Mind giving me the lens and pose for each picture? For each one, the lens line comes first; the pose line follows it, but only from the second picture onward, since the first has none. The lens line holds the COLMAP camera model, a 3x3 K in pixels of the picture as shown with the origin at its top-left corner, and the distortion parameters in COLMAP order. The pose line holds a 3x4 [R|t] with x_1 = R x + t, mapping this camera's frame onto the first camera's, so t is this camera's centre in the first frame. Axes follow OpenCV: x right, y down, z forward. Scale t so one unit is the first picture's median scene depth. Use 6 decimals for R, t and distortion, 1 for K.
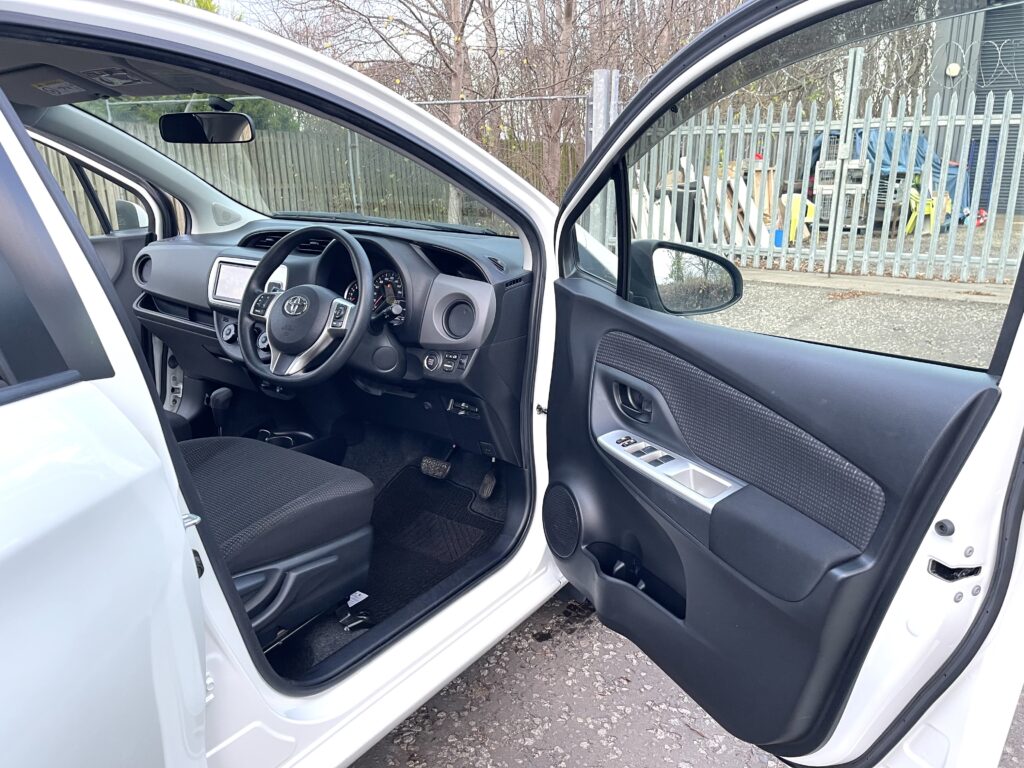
lens RADIAL K [[768.3, 0, 509.8], [0, 768.3, 377.4], [0, 0, 1]] dist [0.029689, 0.000369]
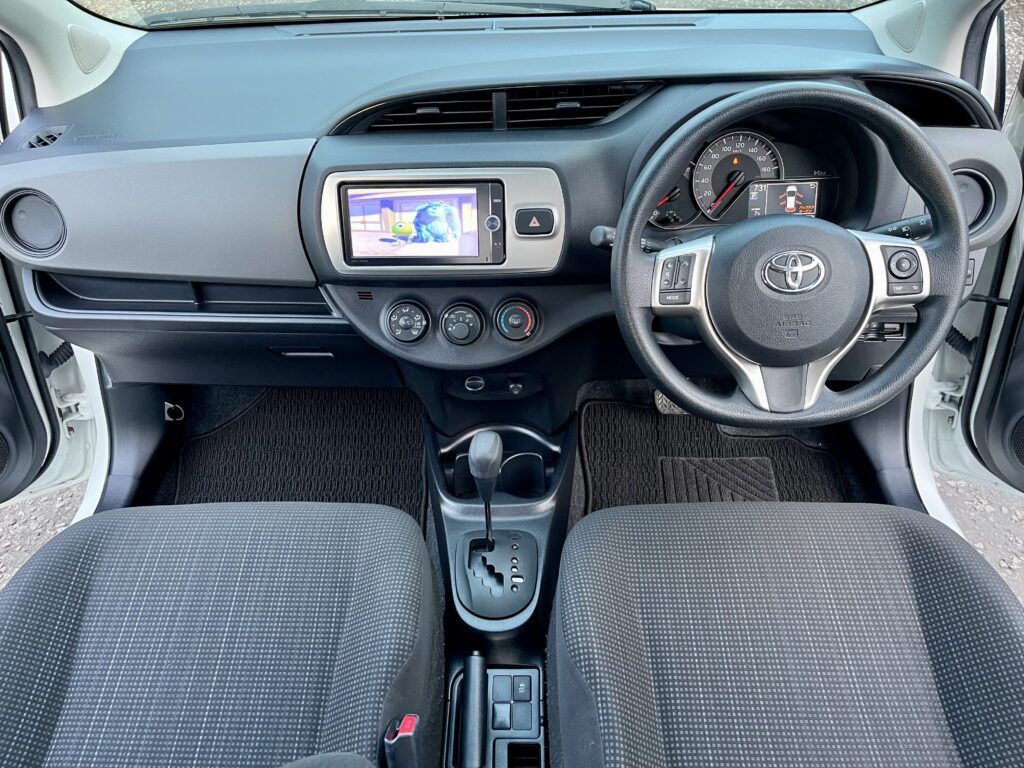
lens RADIAL K [[773.4, 0, 512.0], [0, 773.4, 384.0], [0, 0, 1]] dist [0.058548, -0.079308]
pose [[0.823344, -0.369187, 0.431052, -0.506944], [0.189551, 0.894771, 0.404296, -0.199783], [-0.534953, -0.251168, 0.806684, 0.515641]]
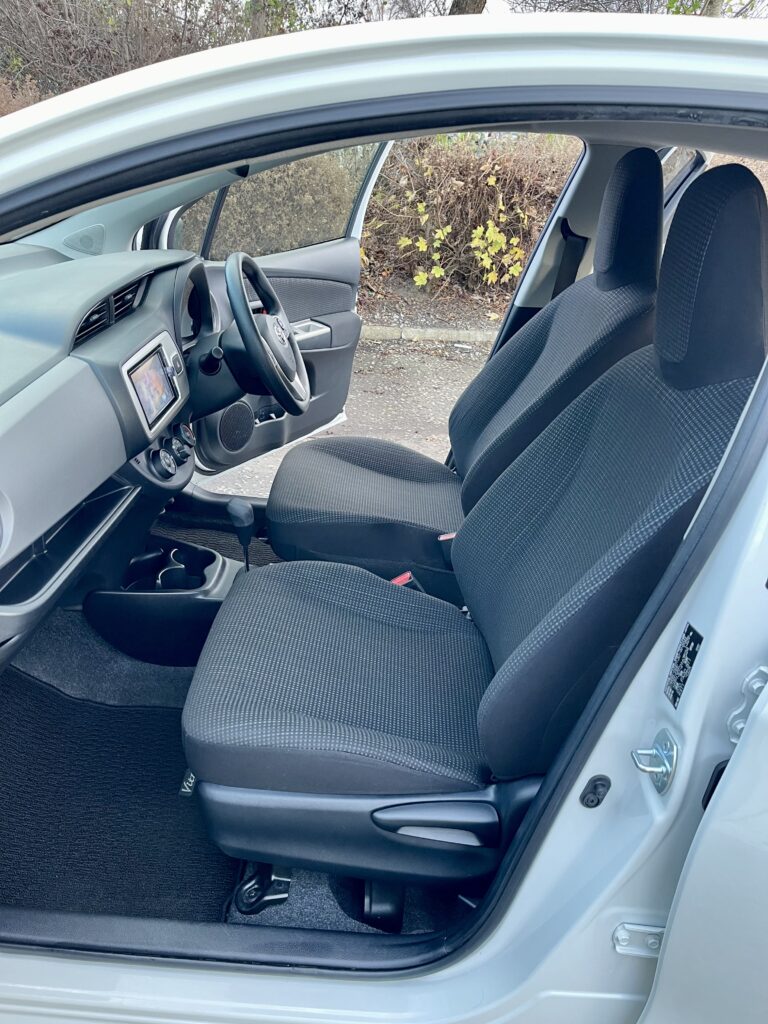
lens RADIAL K [[773.4, 0, 384.0], [0, 773.4, 512.0], [0, 0, 1]] dist [0.058548, -0.079308]
pose [[-0.558242, -0.409431, 0.721618, -0.917984], [0.134714, 0.813485, 0.565769, -0.357646], [-0.818668, 0.413048, -0.398966, 1.066101]]
